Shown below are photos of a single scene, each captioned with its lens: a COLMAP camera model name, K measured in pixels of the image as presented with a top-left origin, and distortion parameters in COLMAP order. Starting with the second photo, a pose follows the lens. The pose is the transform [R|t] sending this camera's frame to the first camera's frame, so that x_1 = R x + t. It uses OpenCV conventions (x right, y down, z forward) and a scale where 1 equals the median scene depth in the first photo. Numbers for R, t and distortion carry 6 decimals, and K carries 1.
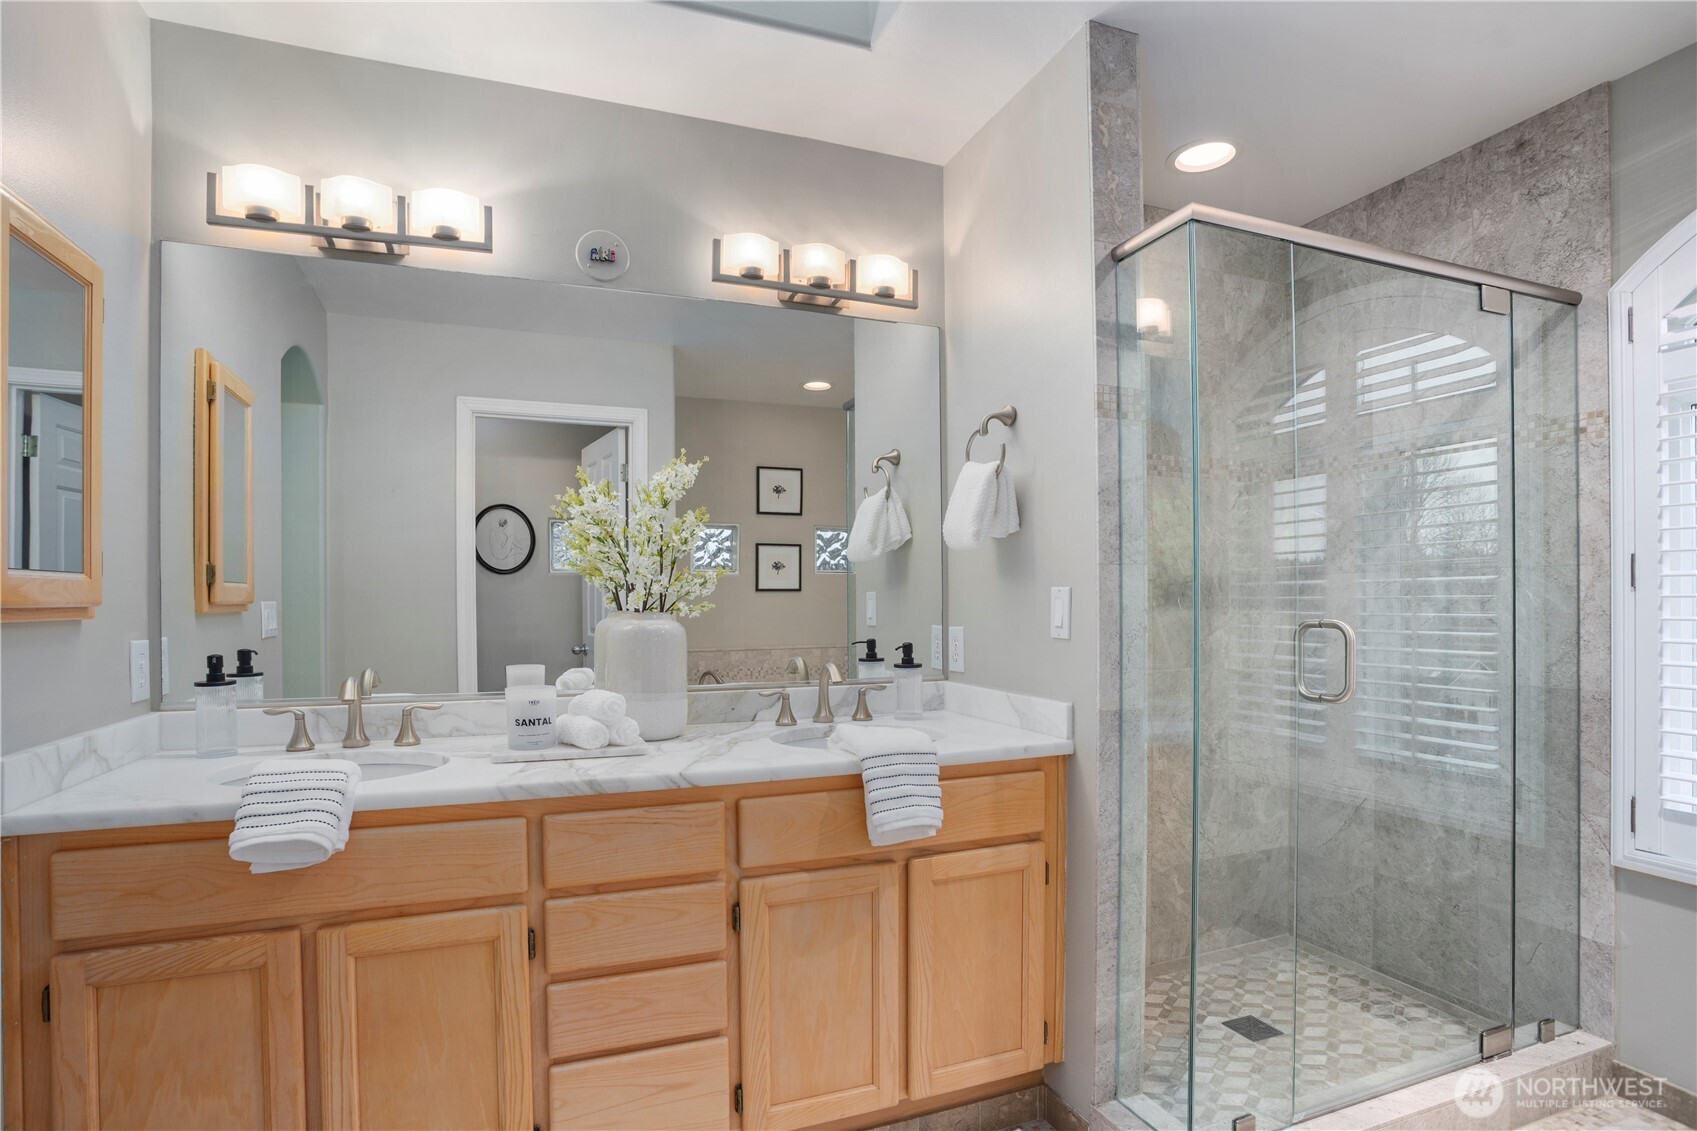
lens RADIAL K [[849.1, 0, 844.5], [0, 849.1, 594.3], [0, 0, 1]] dist [-0.074435, 0.033780]
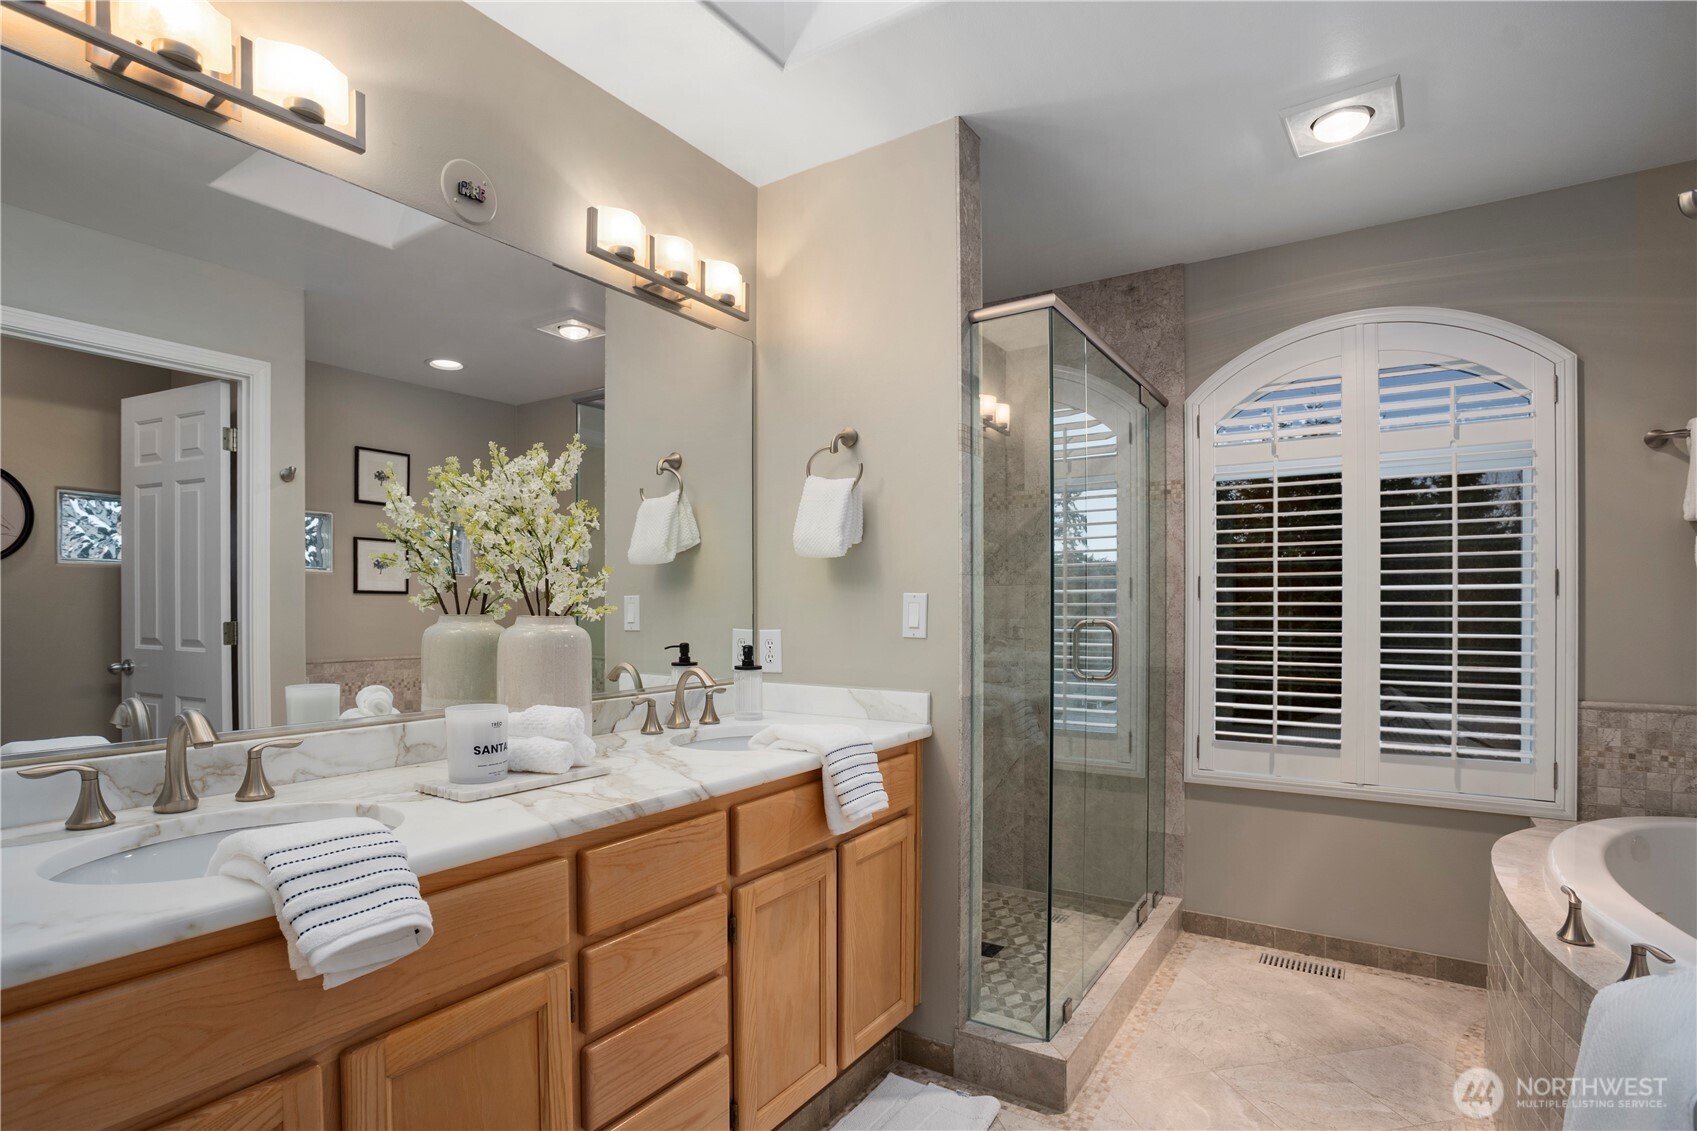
lens RADIAL K [[851.0, 0, 811.6], [0, 851.0, 601.2], [0, 0, 1]] dist [-0.070194, 0.033988]
pose [[0.820332, 0.007369, 0.571840, -0.503266], [-0.007892, 0.999968, -0.001564, 0.005133], [-0.571833, -0.003230, 0.820364, 0.120260]]
